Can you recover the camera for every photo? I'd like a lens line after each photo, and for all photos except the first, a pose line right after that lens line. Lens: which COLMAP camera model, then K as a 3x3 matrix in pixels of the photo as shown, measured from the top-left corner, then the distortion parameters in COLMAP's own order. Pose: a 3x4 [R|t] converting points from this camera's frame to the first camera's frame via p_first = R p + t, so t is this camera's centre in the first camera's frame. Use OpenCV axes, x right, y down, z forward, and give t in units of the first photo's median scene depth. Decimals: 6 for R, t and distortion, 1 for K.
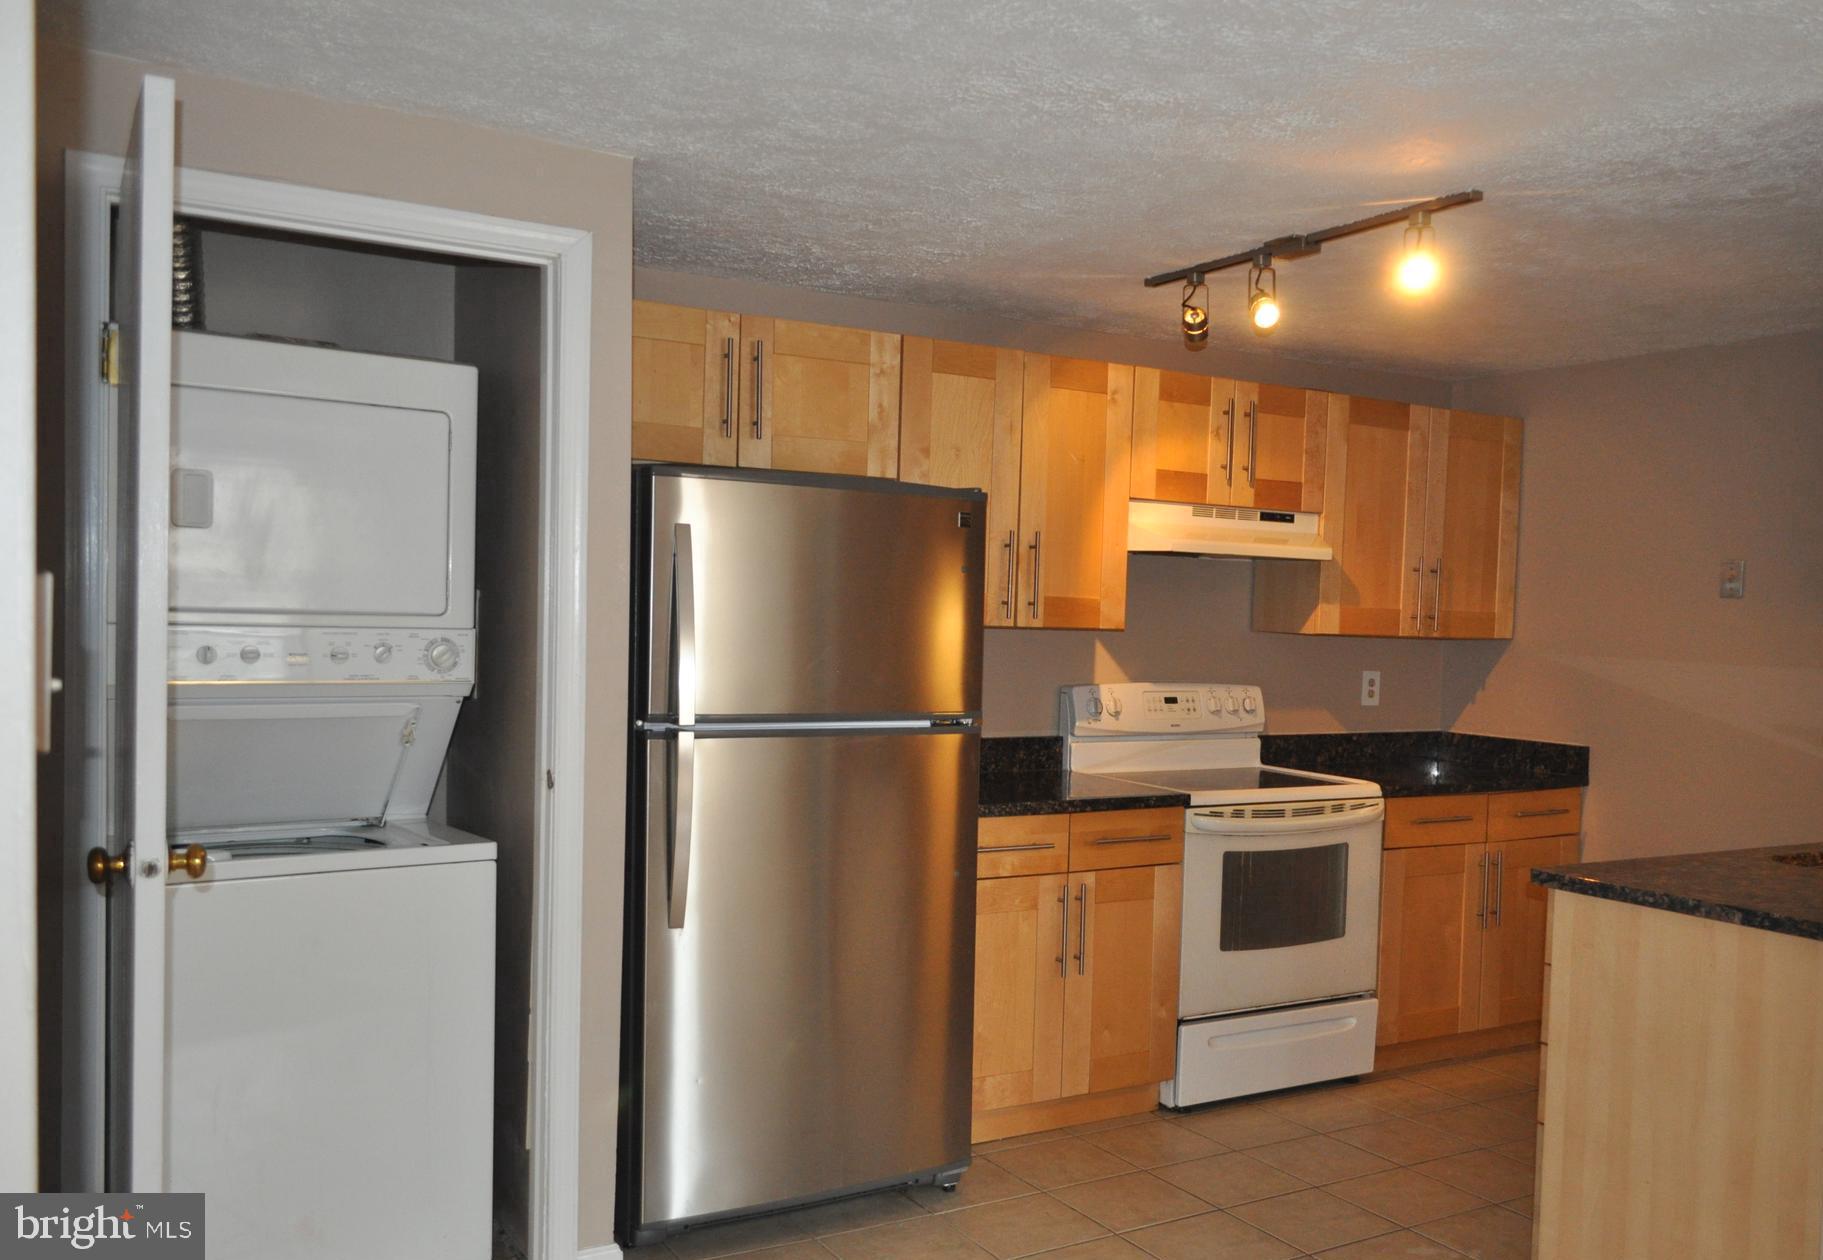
lens RADIAL K [[1604.8, 0, 919.7], [0, 1604.8, 642.8], [0, 0, 1]] dist [-0.034402, -0.006919]
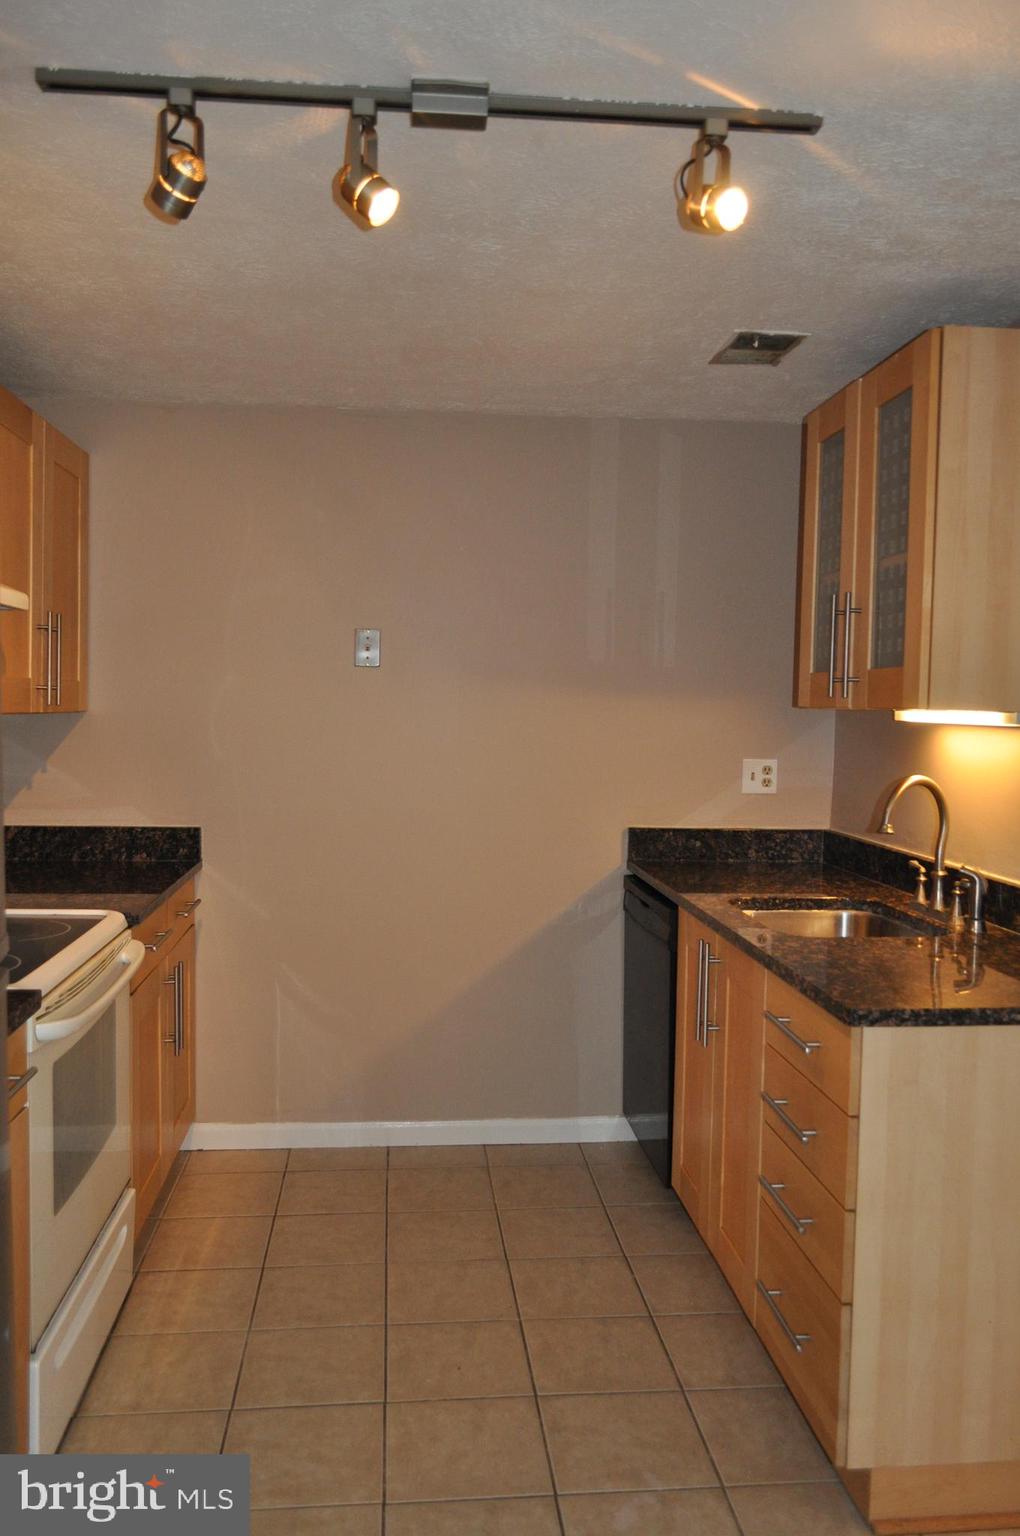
lens RADIAL K [[1222.4, 0, 511.8], [0, 1222.4, 771.8], [0, 0, 1]] dist [-0.014187, 0.016445]
pose [[0.398205, -0.073763, 0.914326, -0.163943], [0.012755, 0.997110, 0.074887, -0.018530], [-0.917208, -0.018158, 0.397995, 0.608341]]
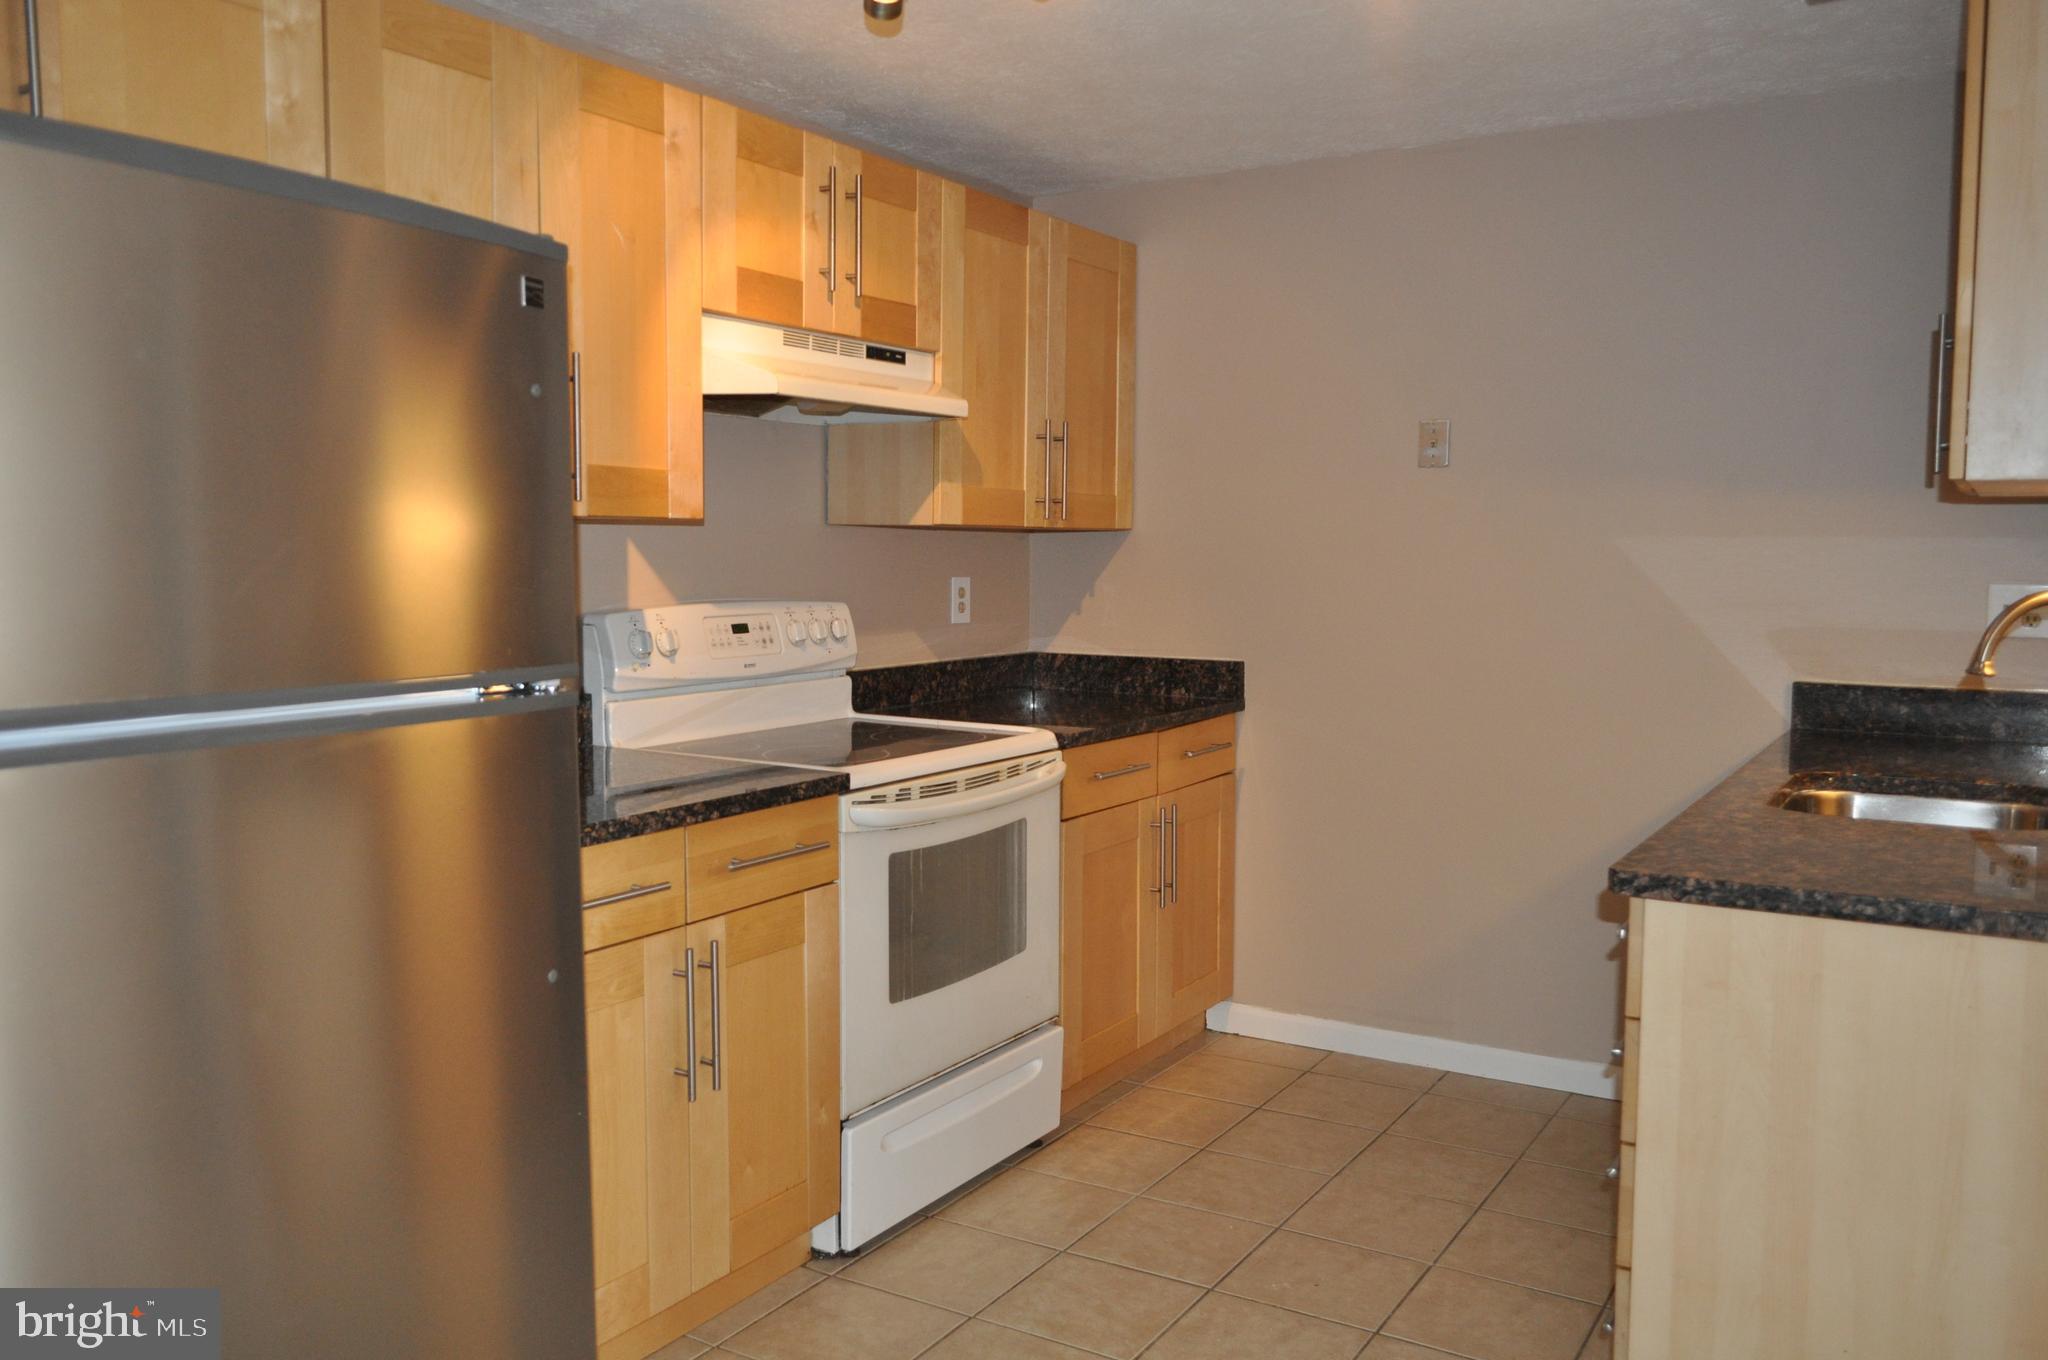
lens RADIAL K [[1629.9, 0, 1006.3], [0, 1629.9, 671.7], [0, 0, 1]] dist [-0.014187, 0.016445]
pose [[0.878005, -0.061878, 0.474635, -0.075881], [0.031115, 0.996890, 0.072406, 0.008670], [-0.477639, -0.048805, 0.877200, 0.376796]]
